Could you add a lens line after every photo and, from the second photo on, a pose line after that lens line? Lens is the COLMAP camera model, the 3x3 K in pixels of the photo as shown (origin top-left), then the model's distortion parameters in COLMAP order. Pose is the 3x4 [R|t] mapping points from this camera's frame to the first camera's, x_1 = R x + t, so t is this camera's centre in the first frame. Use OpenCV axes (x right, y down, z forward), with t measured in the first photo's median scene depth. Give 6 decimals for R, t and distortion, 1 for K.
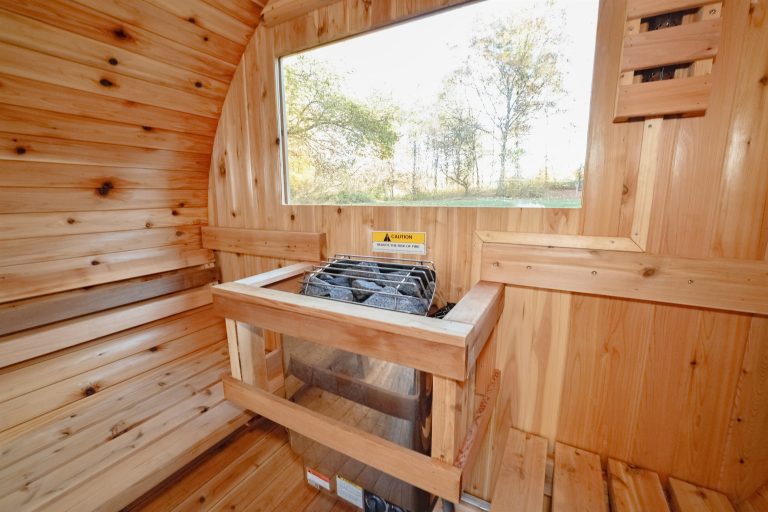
lens RADIAL K [[314.6, 0, 382.6], [0, 314.6, 258.1], [0, 0, 1]] dist [-0.000714, -0.000095]
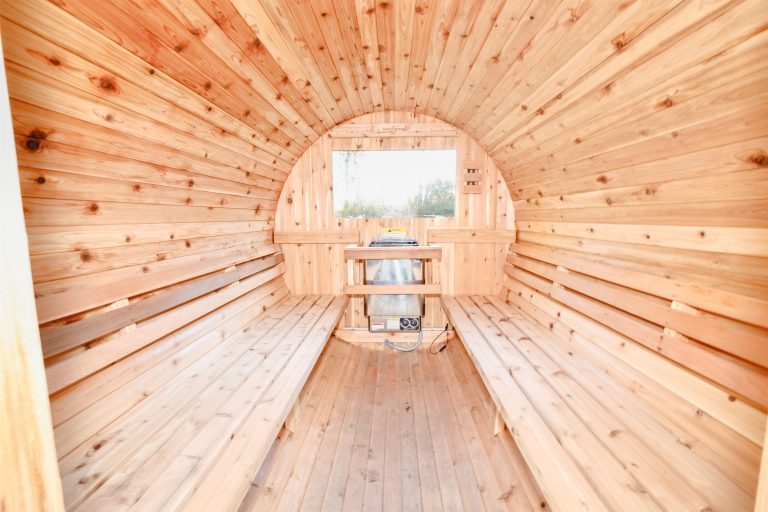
lens RADIAL K [[309.8, 0, 384.0], [0, 309.8, 256.0], [0, 0, 1]] dist [0.001055, 0.000032]
pose [[0.892102, -0.053298, 0.448680, -1.056904], [0.085046, 0.995076, -0.050893, 0.237544], [-0.443758, 0.083560, 0.892242, -1.070924]]
